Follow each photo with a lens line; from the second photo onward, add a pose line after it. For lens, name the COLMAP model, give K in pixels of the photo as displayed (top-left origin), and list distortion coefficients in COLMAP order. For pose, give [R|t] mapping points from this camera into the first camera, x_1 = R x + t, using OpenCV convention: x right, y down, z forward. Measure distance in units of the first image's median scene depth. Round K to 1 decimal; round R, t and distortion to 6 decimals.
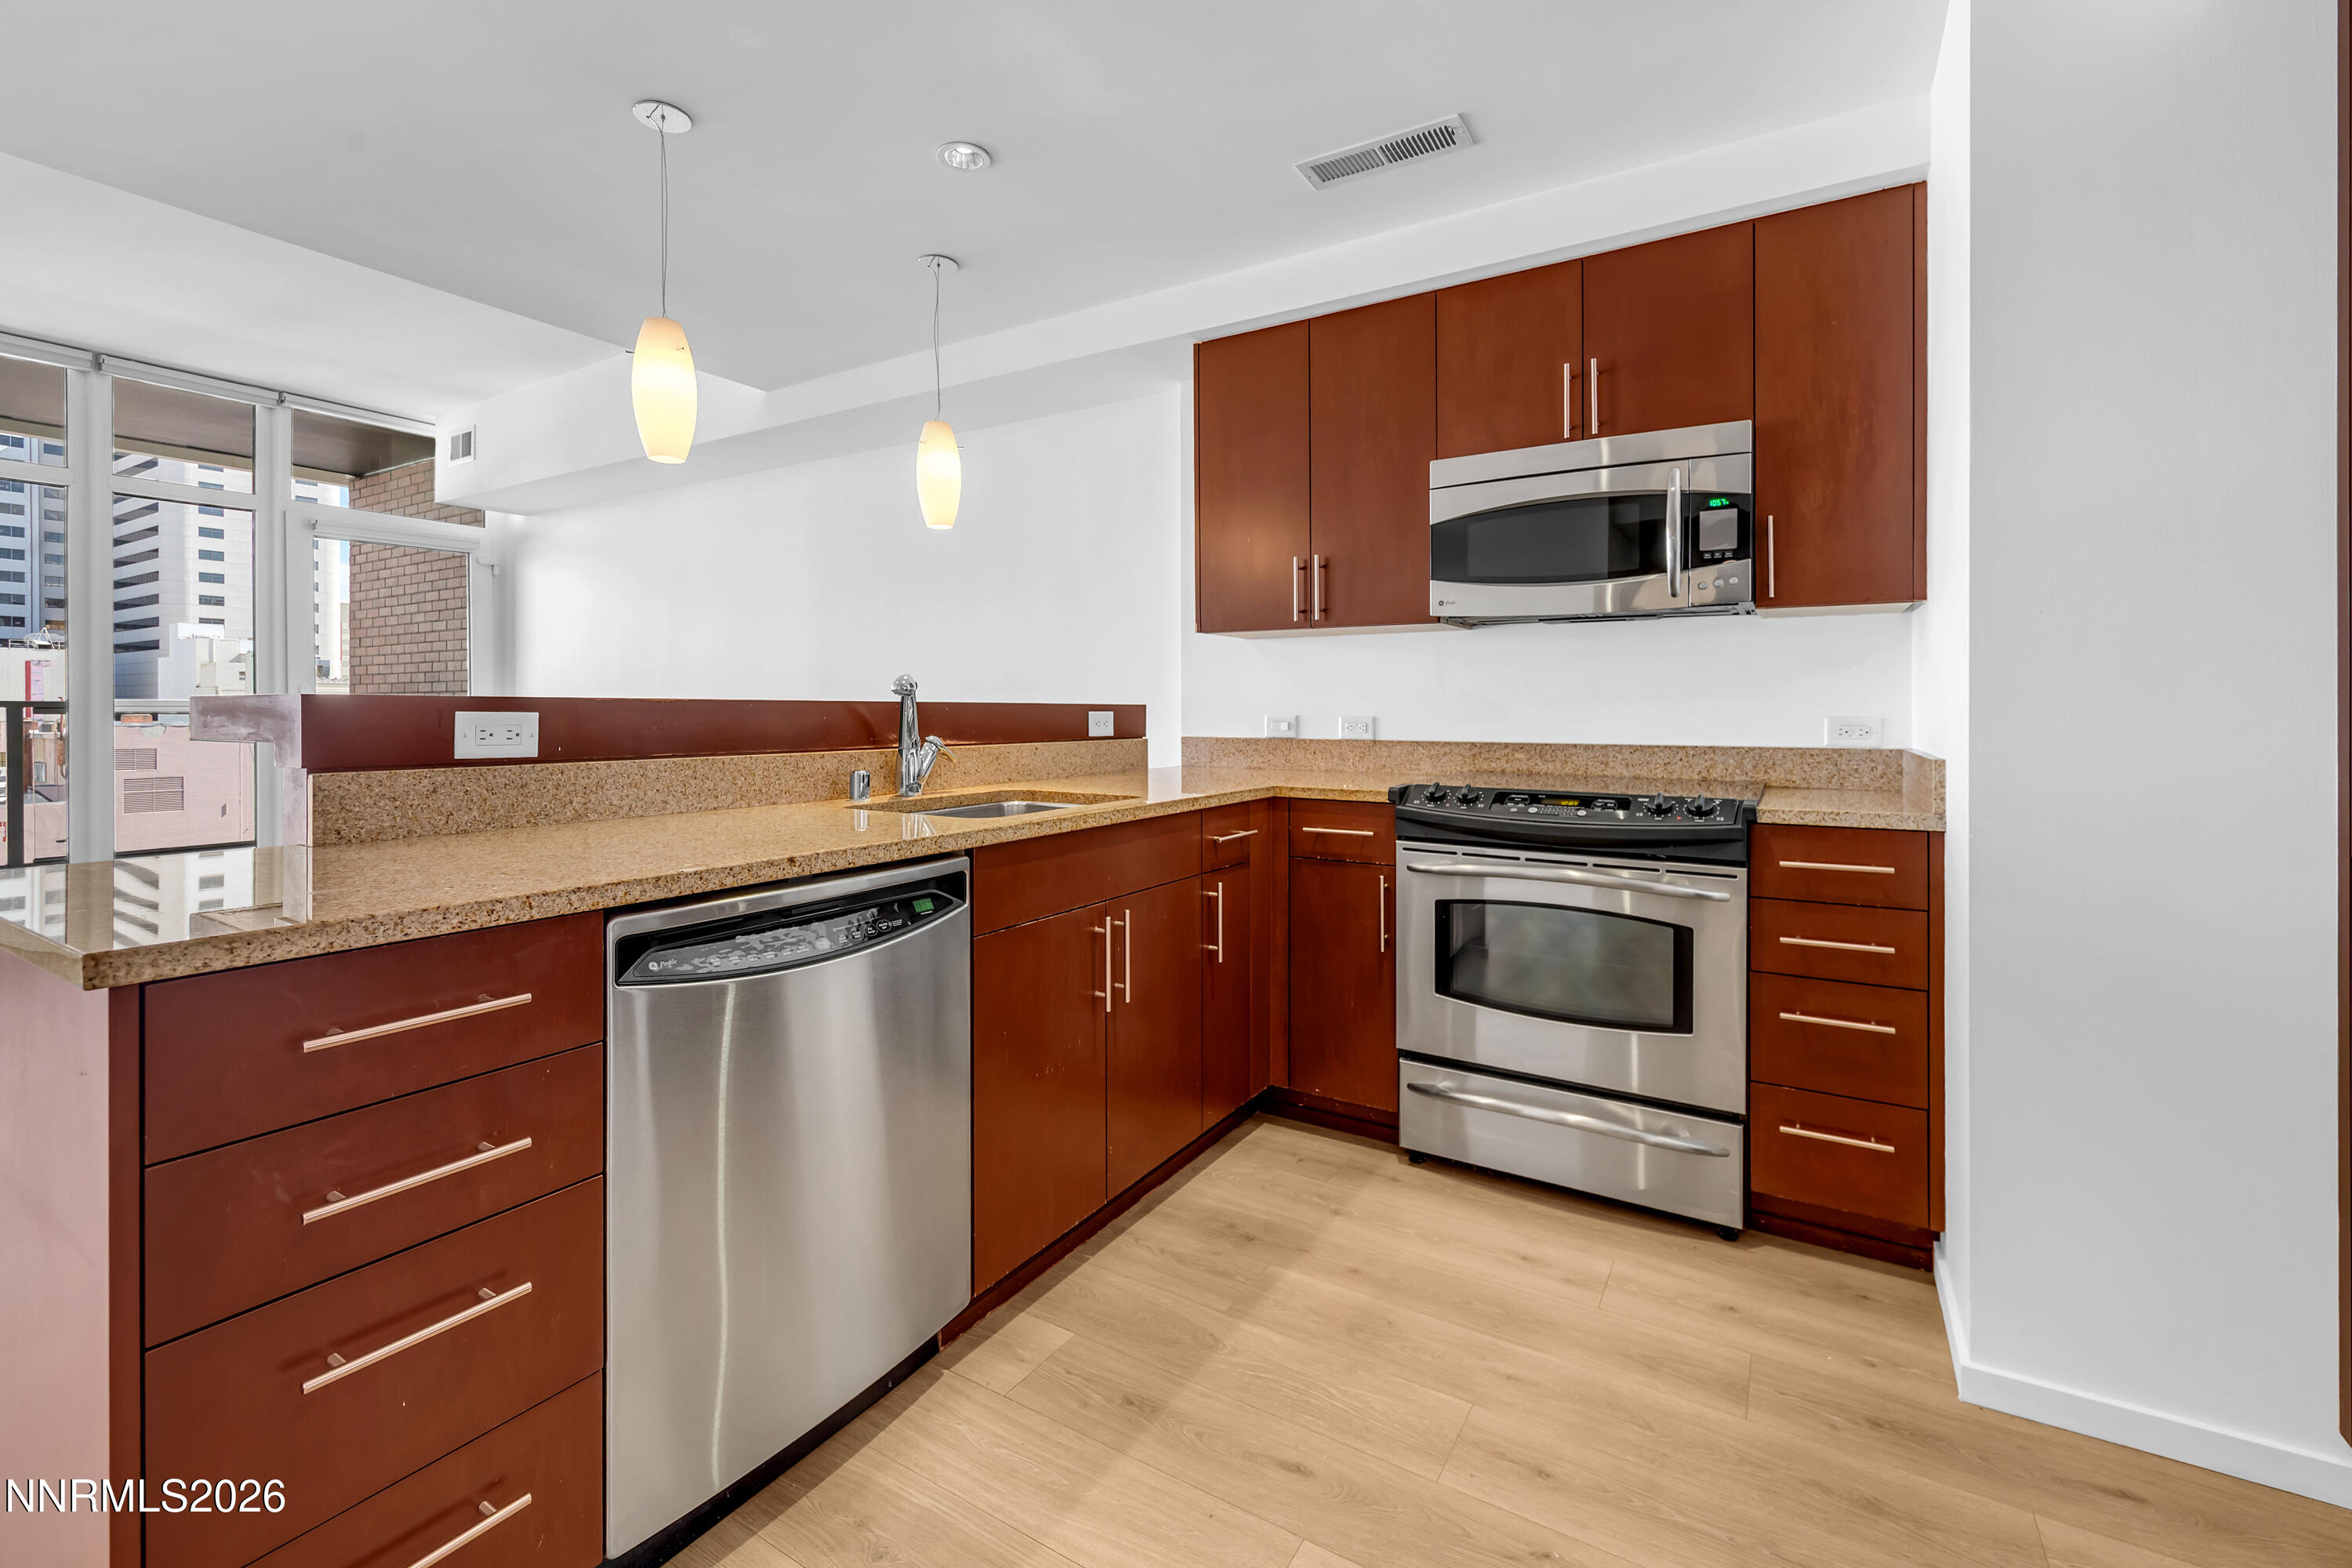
lens RADIAL K [[994.6, 0, 1179.4], [0, 994.6, 715.6], [0, 0, 1]] dist [0.001021, -0.000168]
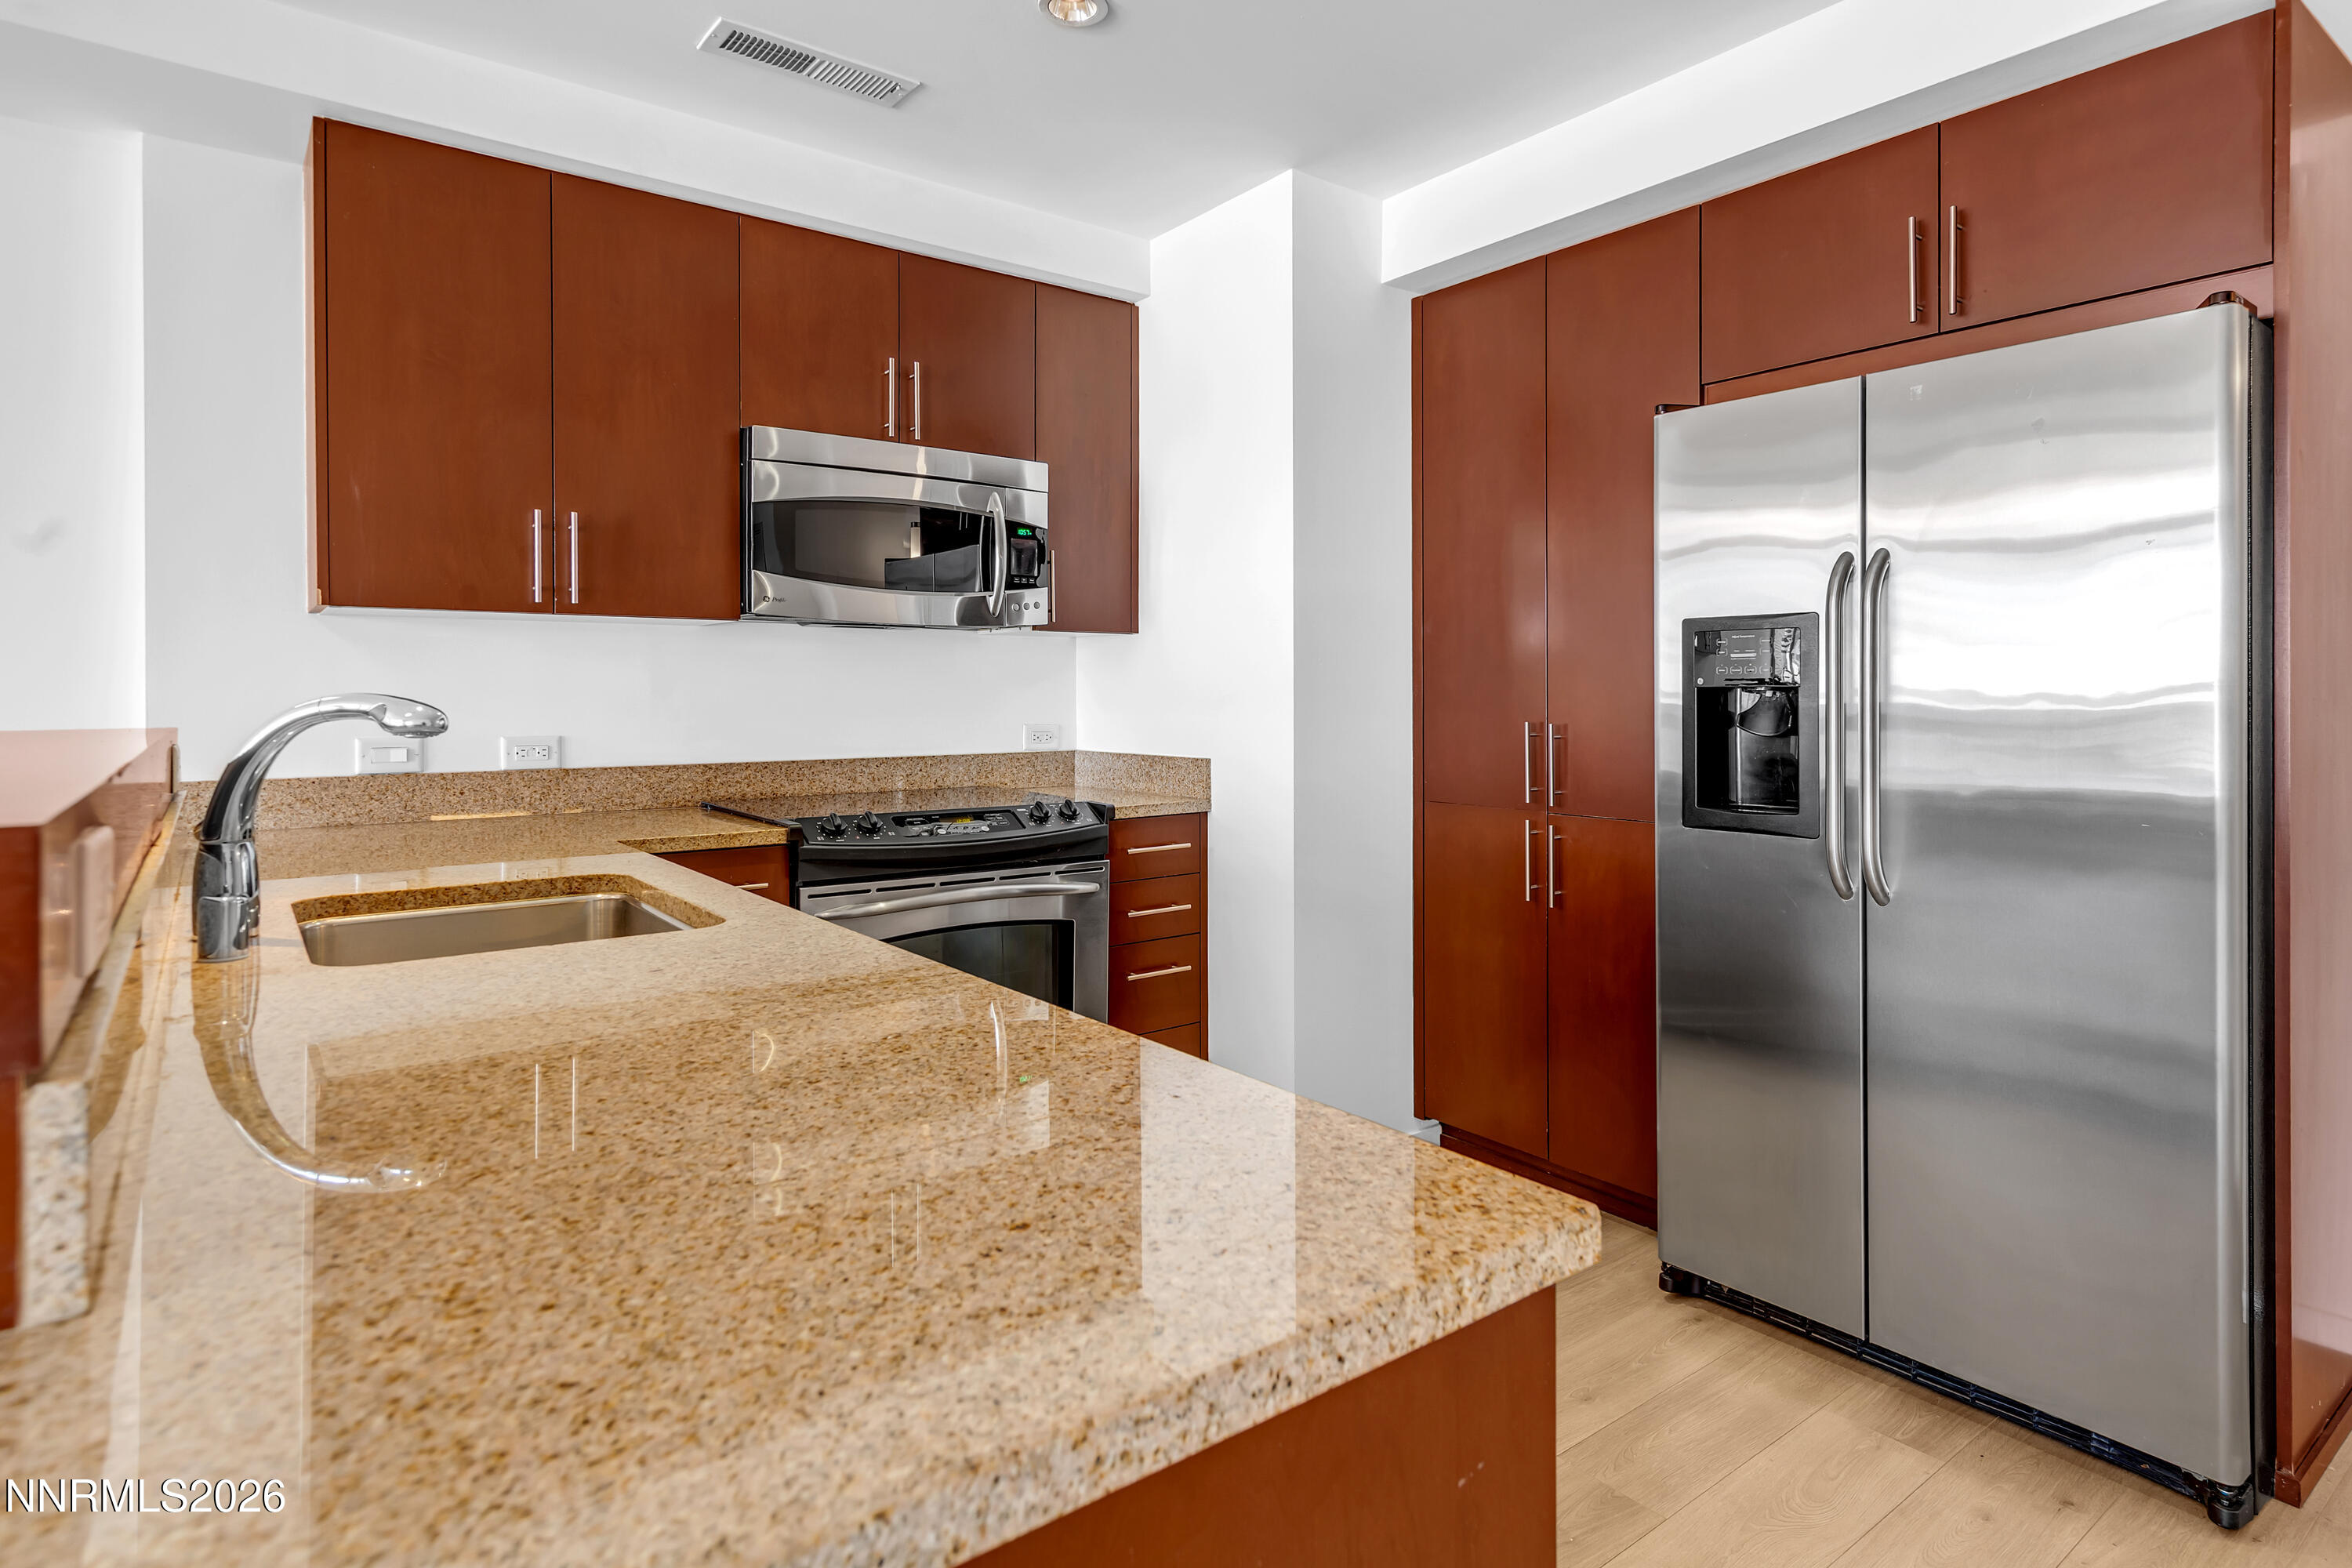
lens RADIAL K [[1242.5, 0, 1217.6], [0, 1242.5, 706.7], [0, 0, 1]] dist [0.005014, 0.000465]
pose [[0.351188, -0.011175, 0.936238, -0.656774], [0.008776, 0.999924, 0.008643, -0.032544], [-0.936264, 0.005181, 0.351260, 0.318045]]
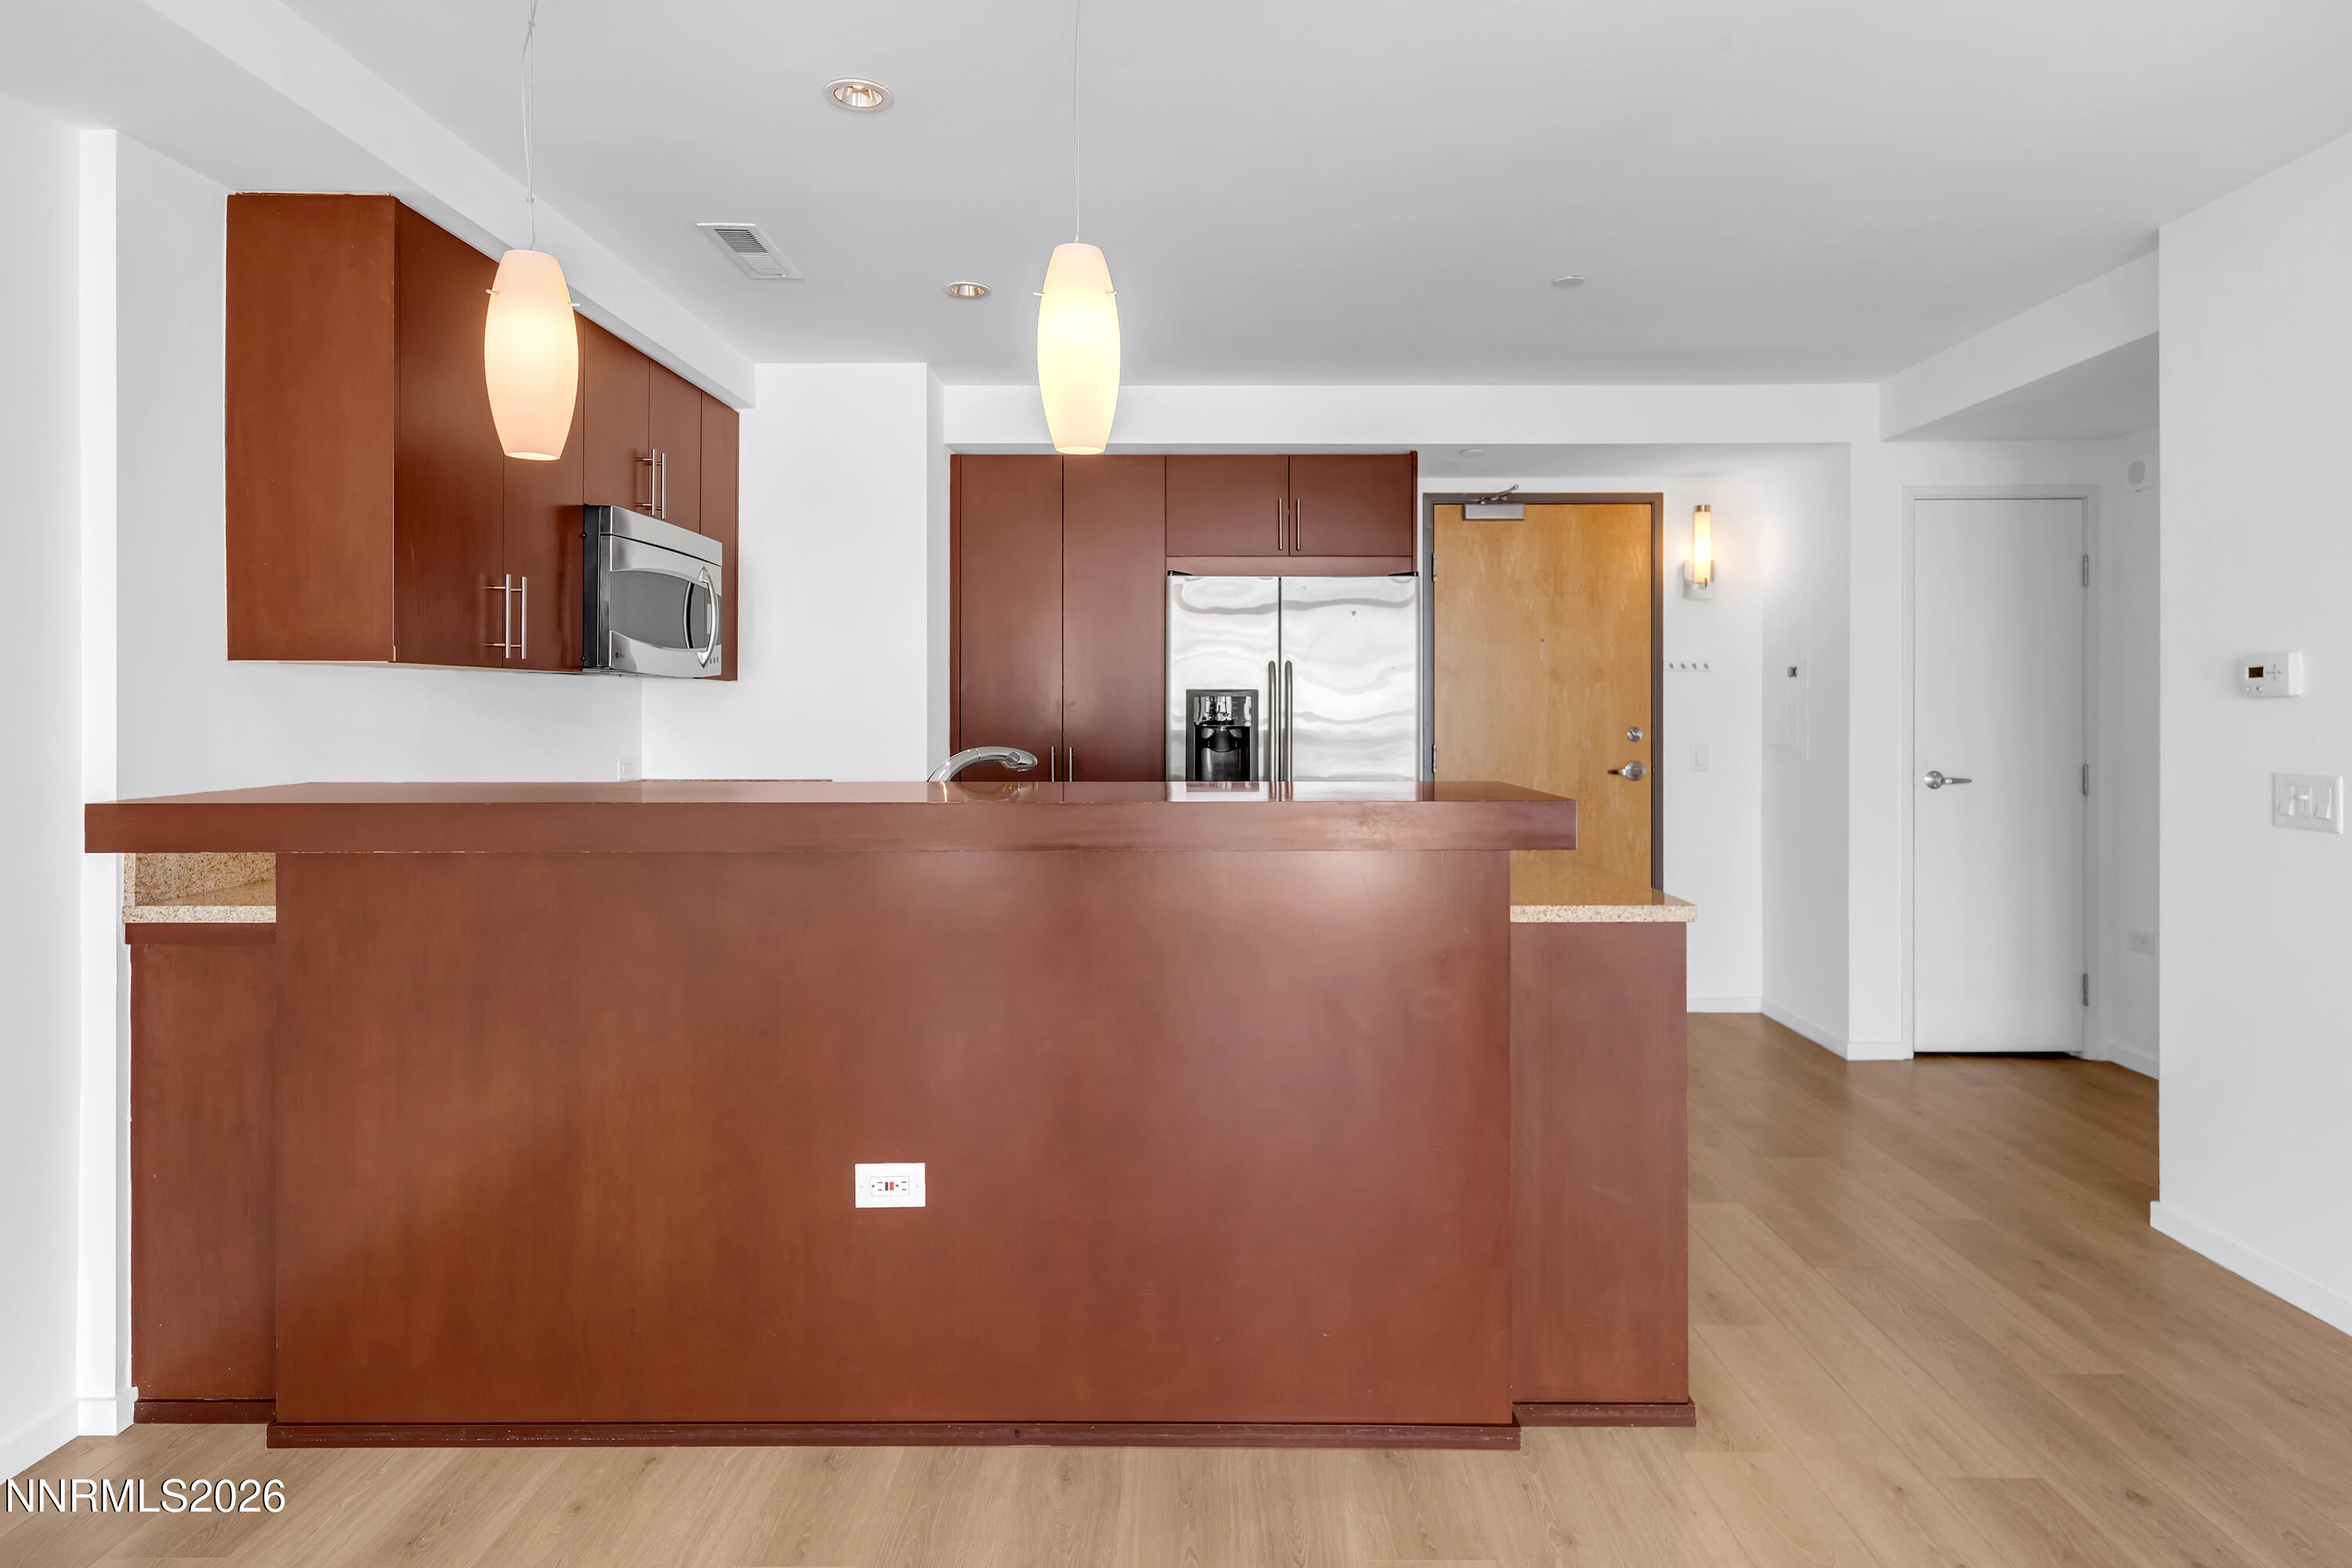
lens RADIAL K [[1270.8, 0, 1210.9], [0, 1270.8, 724.6], [0, 0, 1]] dist [0.001172, 0.000348]
pose [[-0.517281, -0.013478, 0.855709, -1.249158], [0.004092, 0.999826, 0.018221, -0.075300], [-0.855806, 0.012927, -0.517136, 1.311888]]
